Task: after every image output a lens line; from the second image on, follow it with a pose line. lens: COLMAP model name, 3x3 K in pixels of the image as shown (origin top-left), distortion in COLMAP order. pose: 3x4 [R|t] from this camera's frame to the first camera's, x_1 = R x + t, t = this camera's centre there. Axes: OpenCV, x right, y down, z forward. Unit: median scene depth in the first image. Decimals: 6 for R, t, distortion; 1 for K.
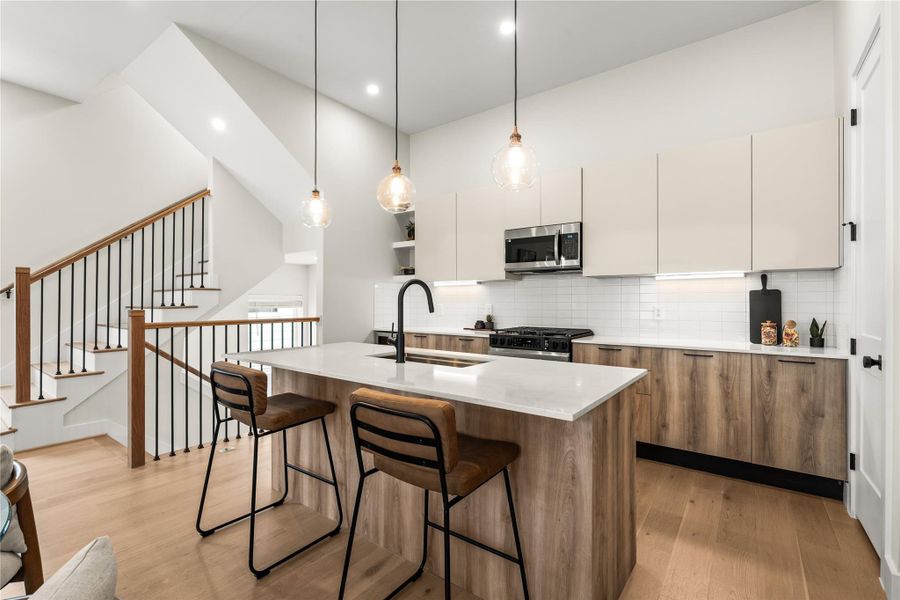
lens RADIAL K [[406.6, 0, 444.8], [0, 406.6, 298.8], [0, 0, 1]] dist [-0.001262, 0.000180]
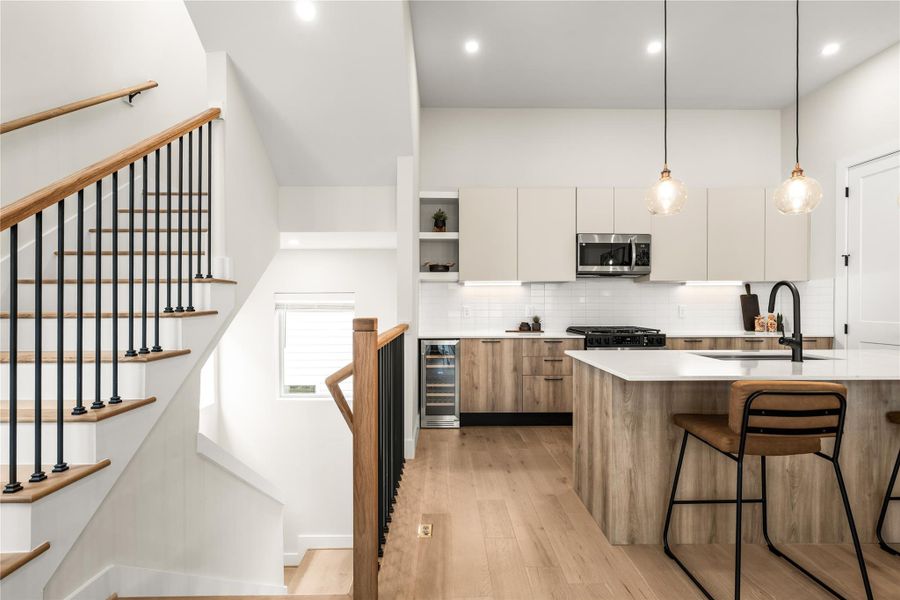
lens RADIAL K [[406.1, 0, 446.8], [0, 406.1, 305.3], [0, 0, 1]] dist [-0.001650, -0.000129]
pose [[0.791631, -0.004730, 0.610981, -0.793904], [-0.002121, 0.999943, 0.010489, 0.003383], [-0.610996, -0.009600, 0.791576, 0.406358]]
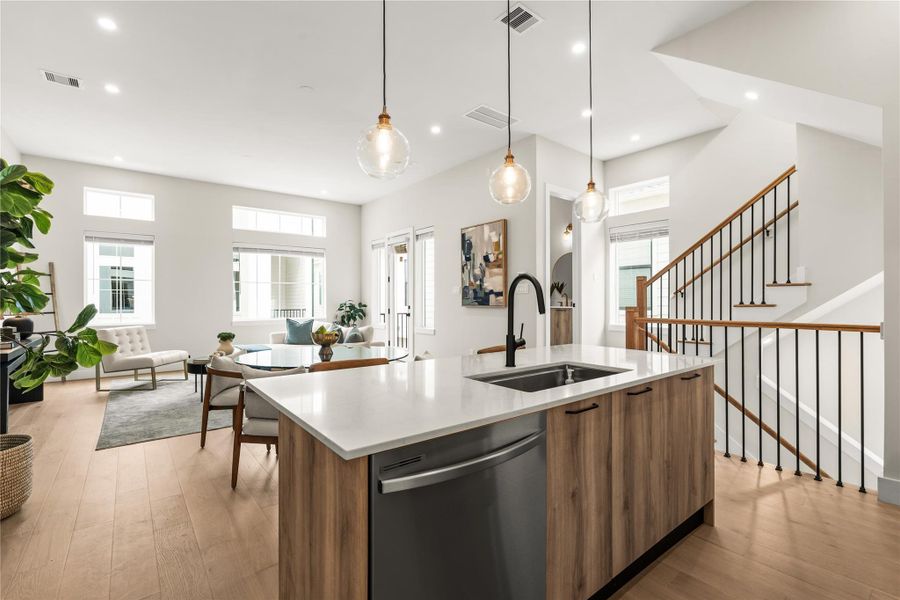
lens RADIAL K [[406.6, 0, 444.8], [0, 406.6, 298.8], [0, 0, 1]] dist [-0.001262, 0.000180]
pose [[-0.257037, -0.006726, -0.966378, 0.465524], [0.009638, 0.999908, -0.009523, 0.007582], [0.966353, -0.011762, -0.256949, 0.613576]]
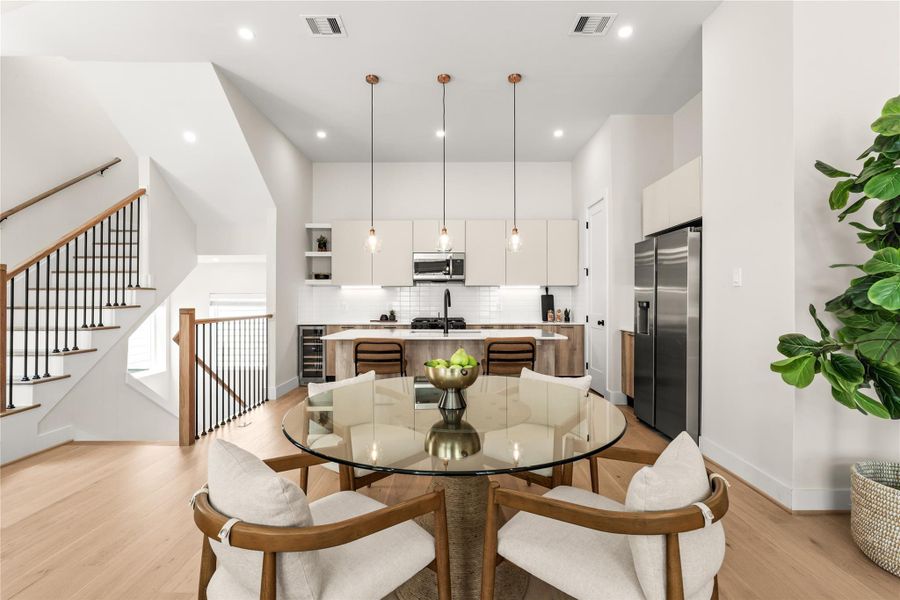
lens RADIAL K [[406.6, 0, 444.8], [0, 406.6, 298.8], [0, 0, 1]] dist [-0.001262, 0.000180]
pose [[0.807169, 0.001493, 0.590318, -0.673378], [-0.002518, 0.999996, 0.000914, -0.002265], [-0.590314, -0.002225, 0.807170, -0.280006]]
